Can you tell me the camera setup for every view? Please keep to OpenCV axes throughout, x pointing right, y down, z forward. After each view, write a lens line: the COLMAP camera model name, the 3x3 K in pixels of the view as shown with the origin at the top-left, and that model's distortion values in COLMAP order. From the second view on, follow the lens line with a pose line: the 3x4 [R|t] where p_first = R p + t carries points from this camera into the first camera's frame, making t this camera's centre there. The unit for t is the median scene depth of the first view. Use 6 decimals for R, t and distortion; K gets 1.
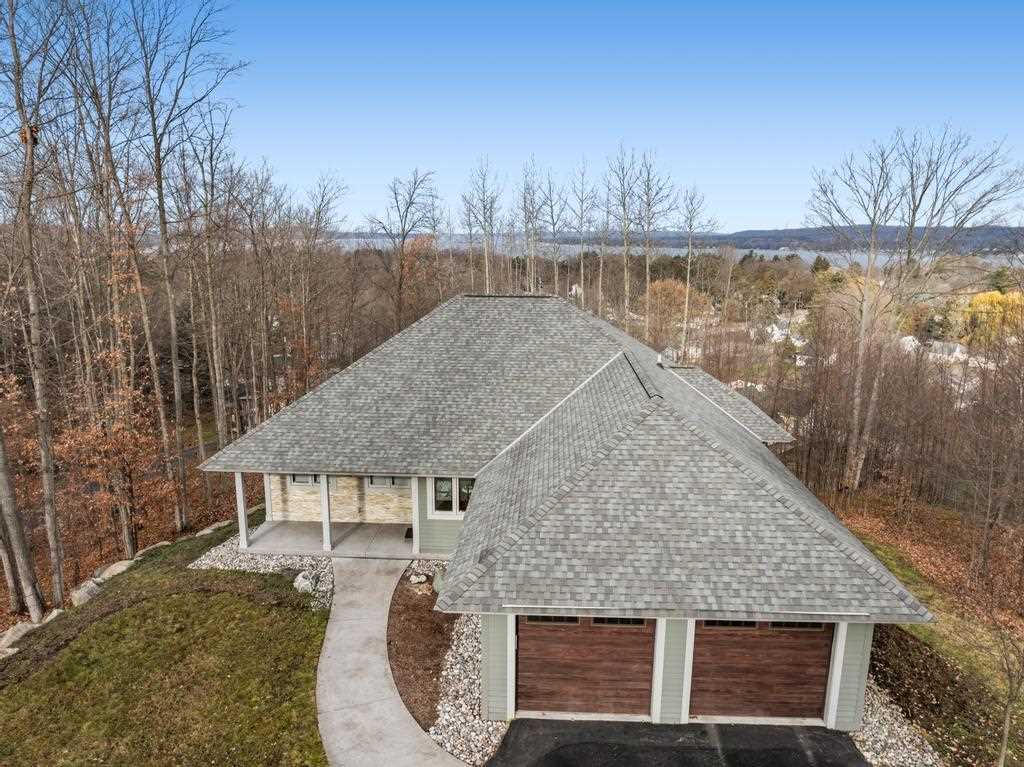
lens RADIAL K [[726.0, 0, 512.0], [0, 726.0, 383.5], [0, 0, 1]] dist [-0.010951, -0.005015]
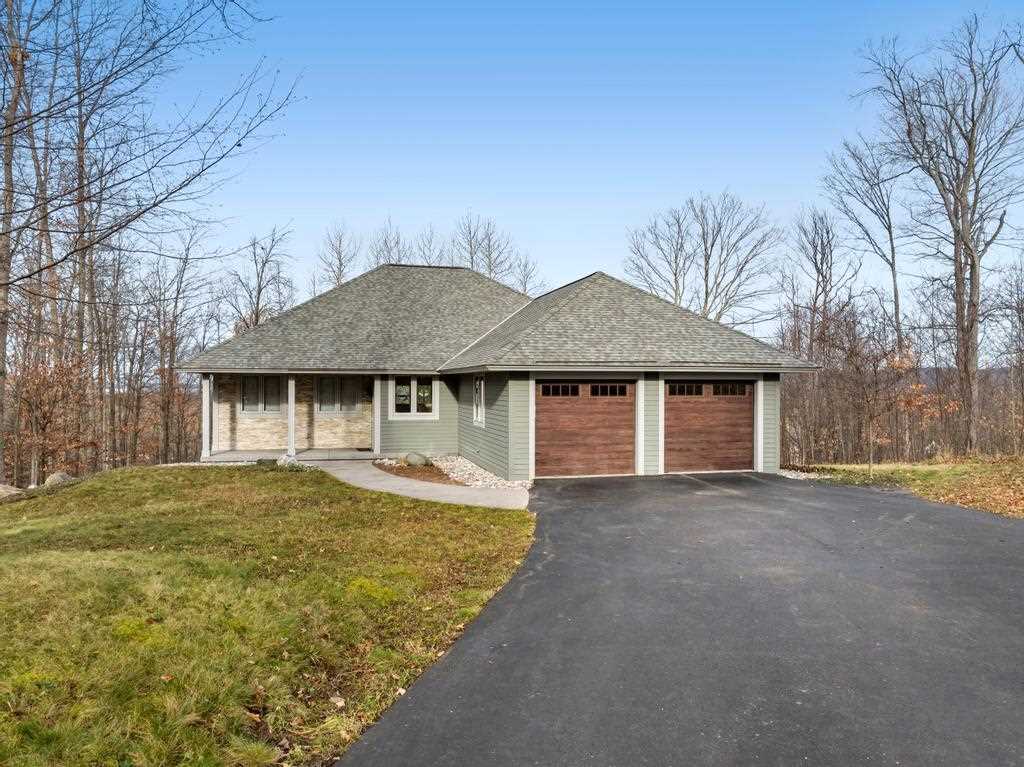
lens RADIAL K [[742.4, 0, 509.7], [0, 742.4, 367.0], [0, 0, 1]] dist [-0.003672, -0.001212]
pose [[0.958035, 0.002993, 0.286634, -0.395507], [0.061479, 0.974531, -0.215659, 0.543411], [-0.279979, 0.224231, 0.933452, -0.202039]]
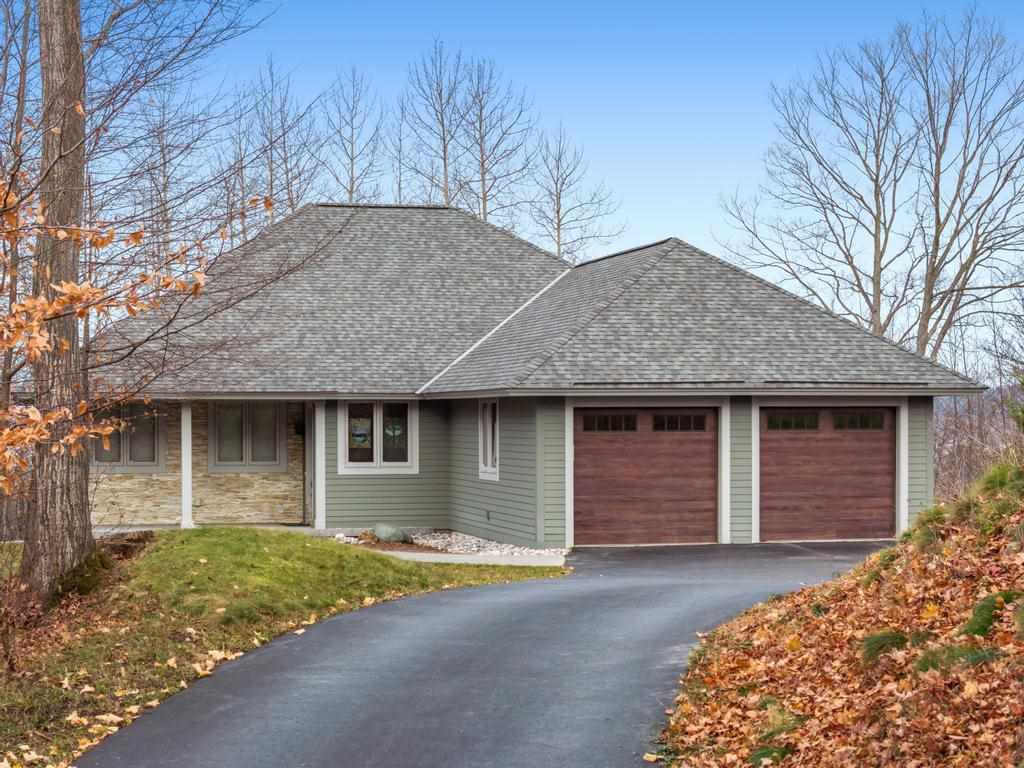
lens RADIAL K [[2107.7, 0, 512.0], [0, 2107.7, 384.0], [0, 0, 1]] dist [0.011013, 0.282020]
pose [[0.958541, -0.004530, 0.284918, -0.786546], [0.066410, 0.975892, -0.207907, 0.789566], [-0.277107, 0.218209, 0.935733, -1.393097]]
